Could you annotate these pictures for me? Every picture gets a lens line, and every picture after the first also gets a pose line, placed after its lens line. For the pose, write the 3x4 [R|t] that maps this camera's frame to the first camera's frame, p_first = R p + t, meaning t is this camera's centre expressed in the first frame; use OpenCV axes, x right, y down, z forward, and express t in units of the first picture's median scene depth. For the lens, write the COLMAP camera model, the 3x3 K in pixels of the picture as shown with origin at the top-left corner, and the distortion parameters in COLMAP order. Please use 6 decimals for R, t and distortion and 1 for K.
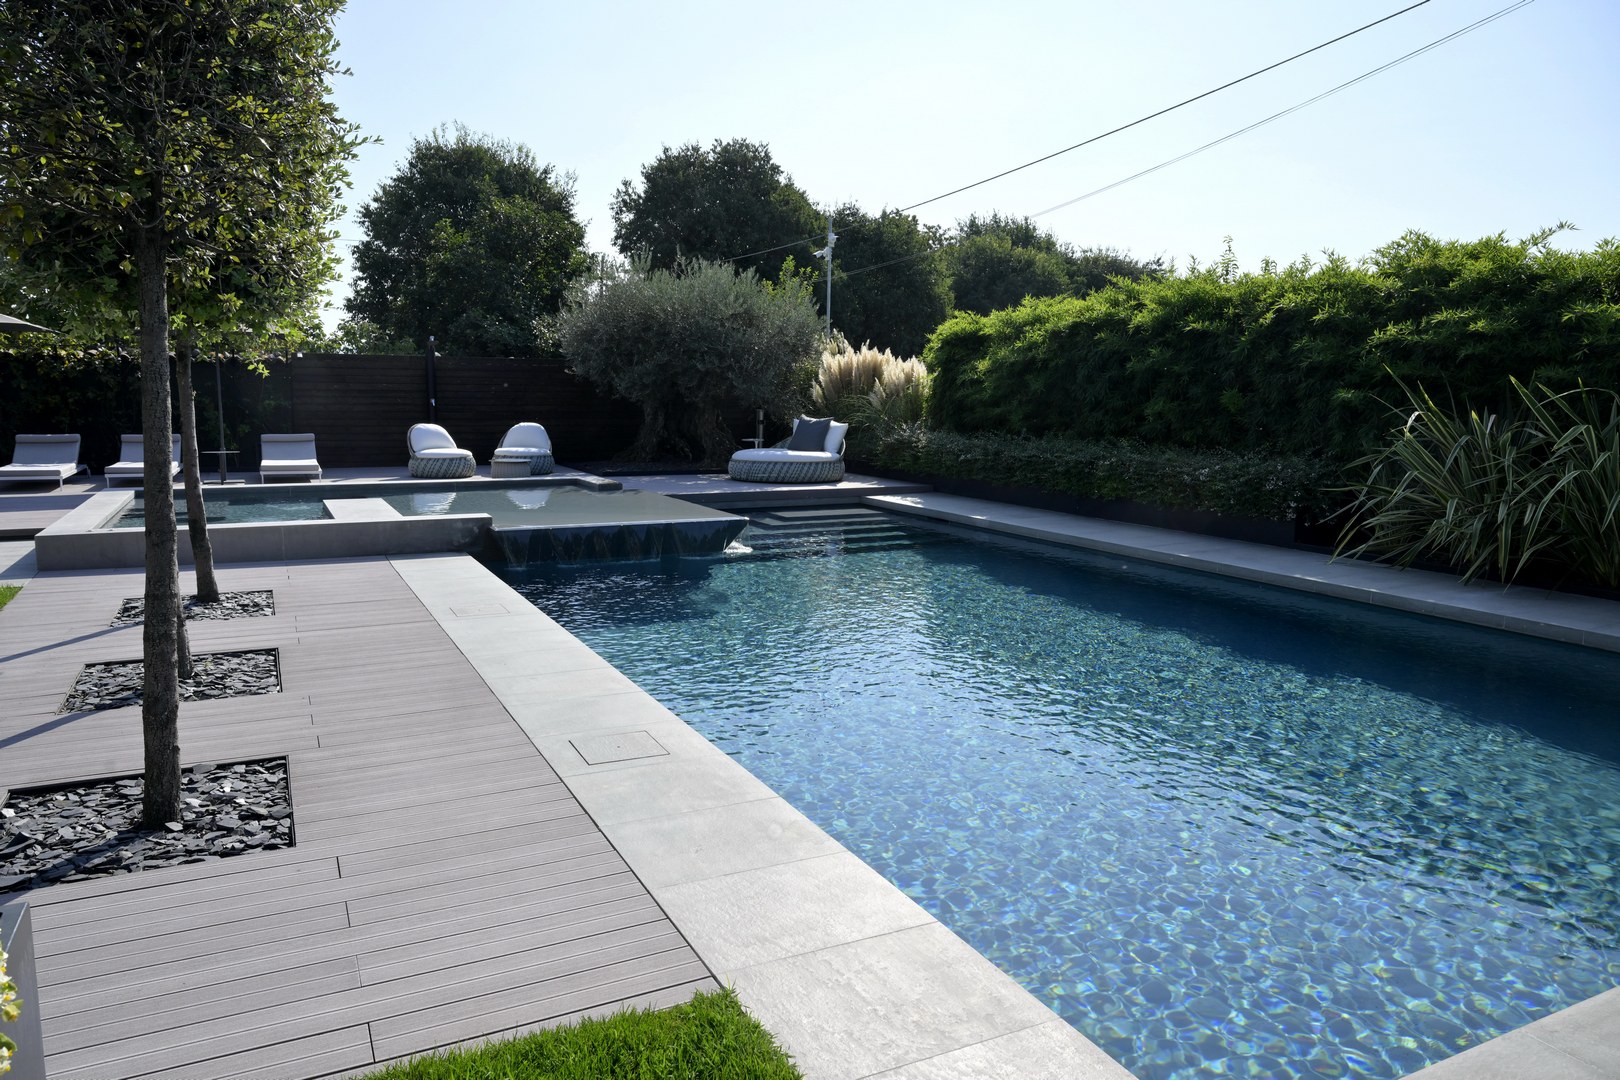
lens RADIAL K [[1096.8, 0, 816.1], [0, 1096.8, 539.0], [0, 0, 1]] dist [0.006232, -0.003851]
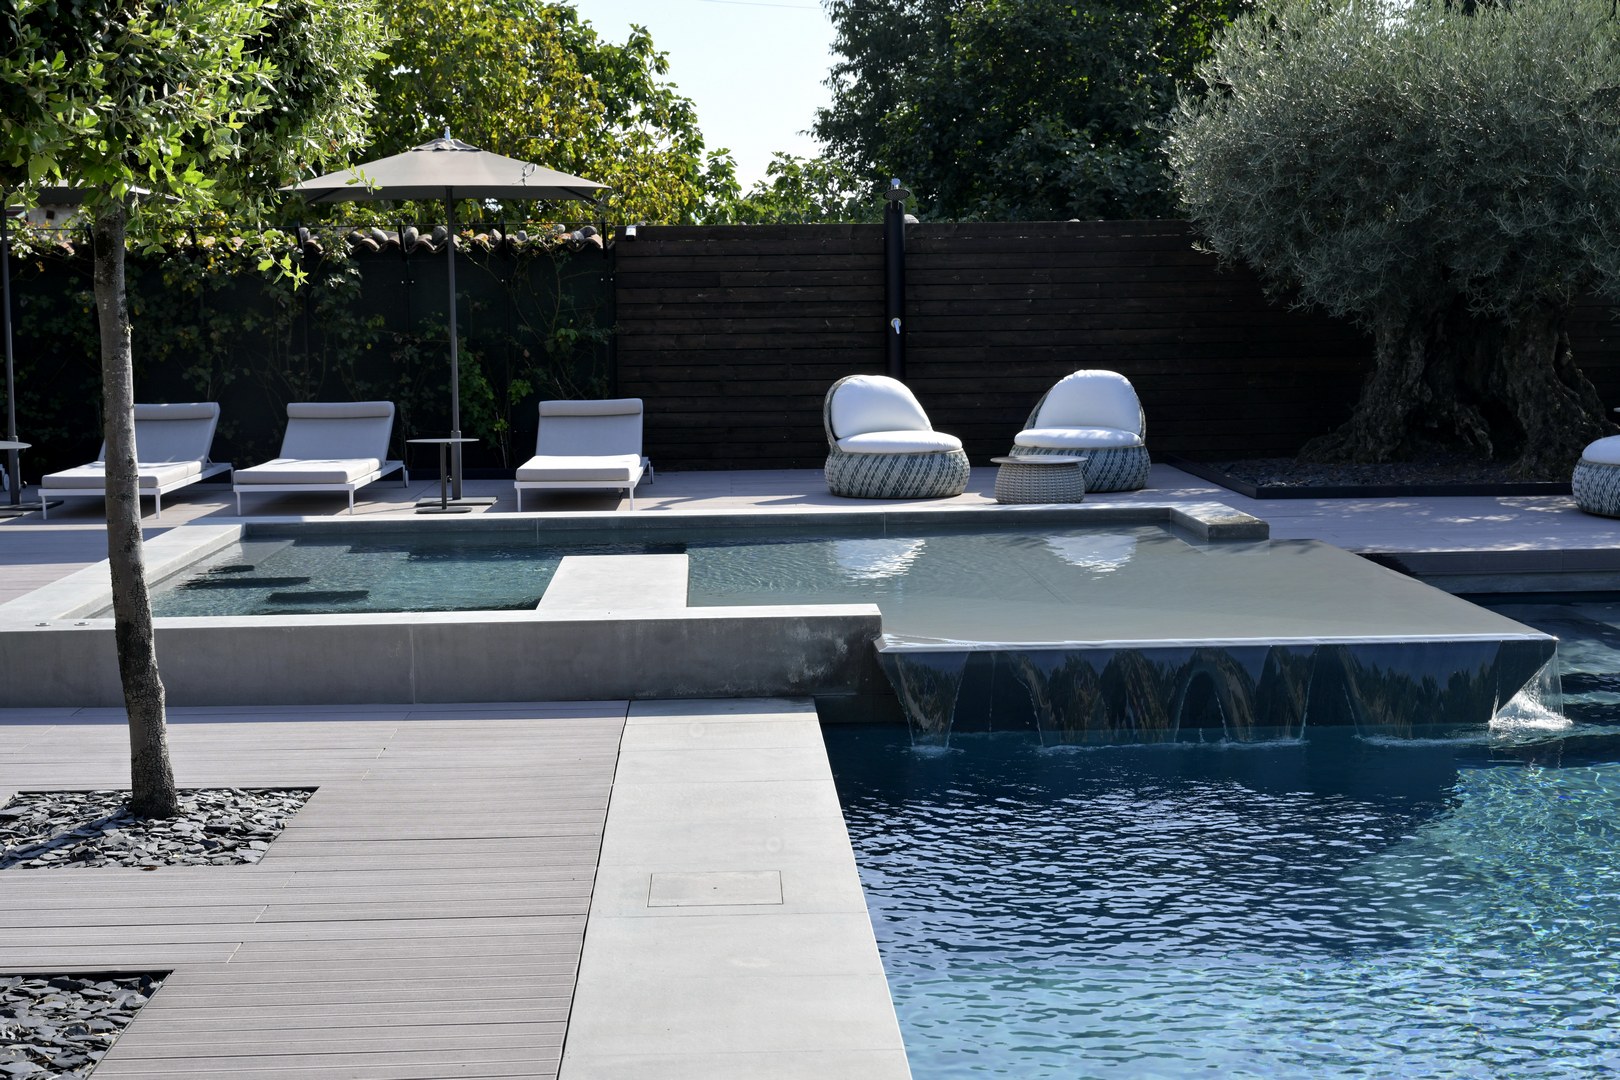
lens RADIAL K [[2398.0, 0, 808.0], [0, 2398.0, 541.5], [0, 0, 1]] dist [0.014875, 0.000000]
pose [[0.910090, 0.020879, -0.413883, 0.025985], [-0.032815, 0.999225, -0.021751, -0.015539], [0.413108, 0.033377, 0.910070, 0.105469]]
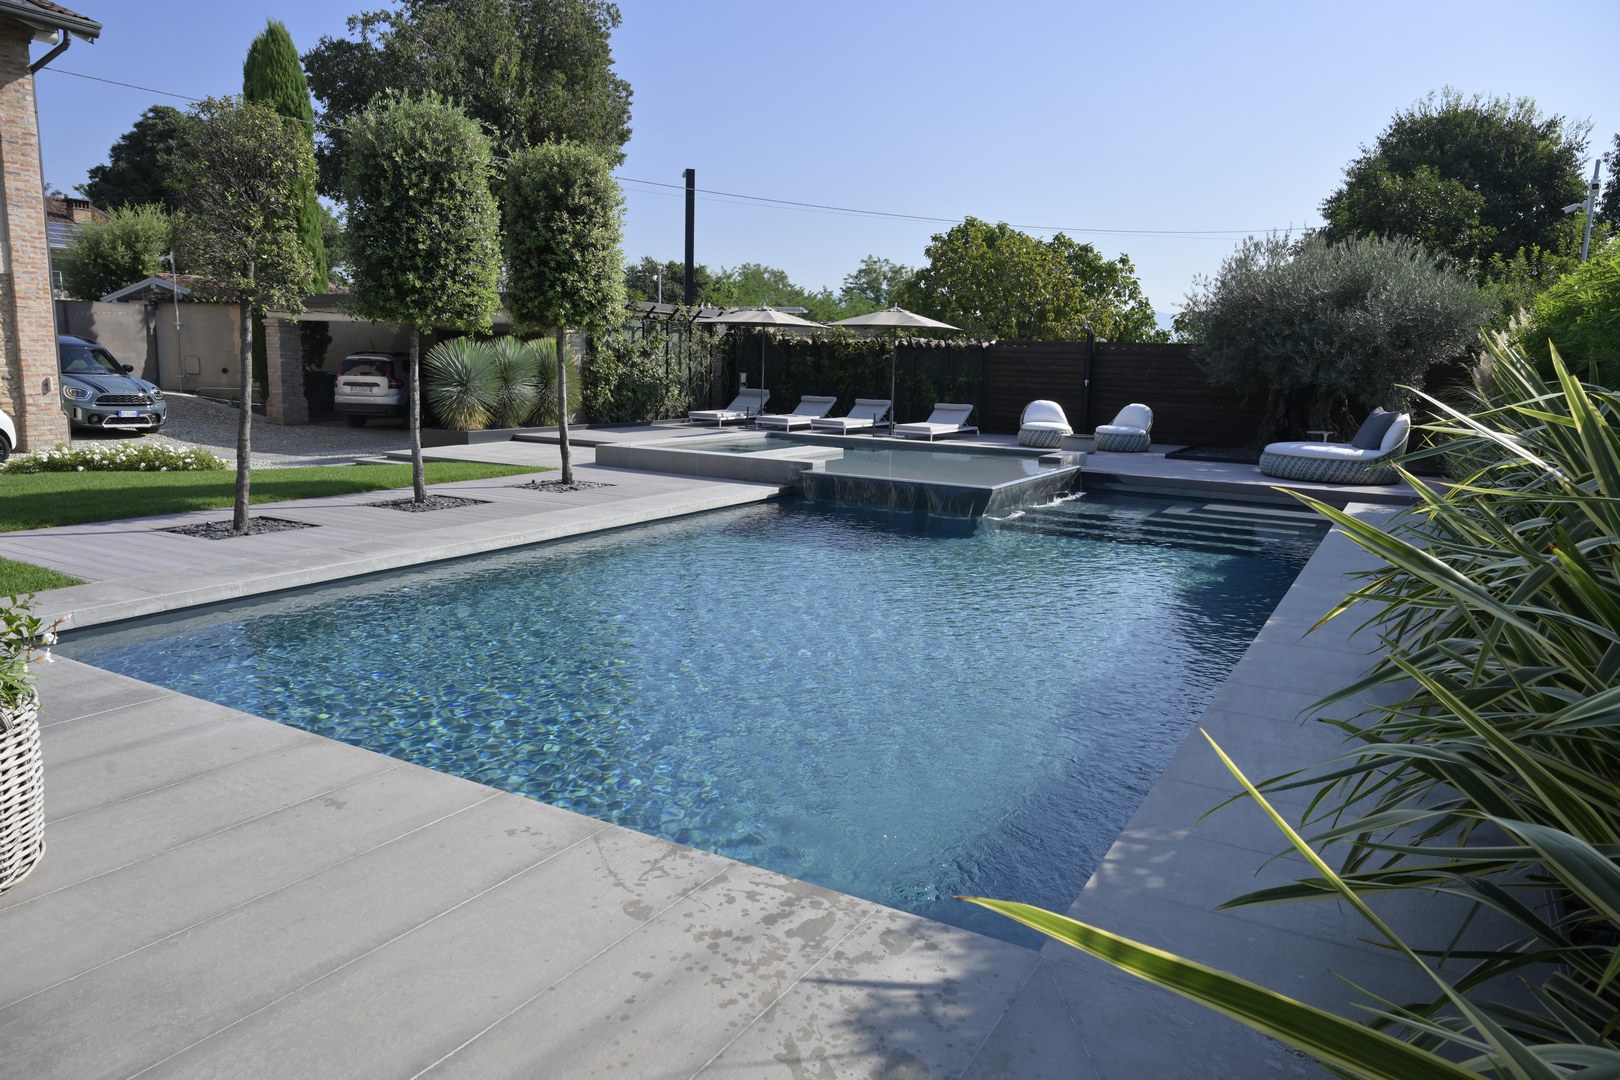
lens RADIAL K [[1096.8, 0, 806.8], [0, 1096.8, 539.0], [0, 0, 1]] dist [0.006232, -0.003851]
pose [[0.561116, 0.142325, -0.815409, 0.460086], [-0.132649, 0.987836, 0.081140, -0.021063], [0.817039, 0.062635, 0.573170, 0.138283]]
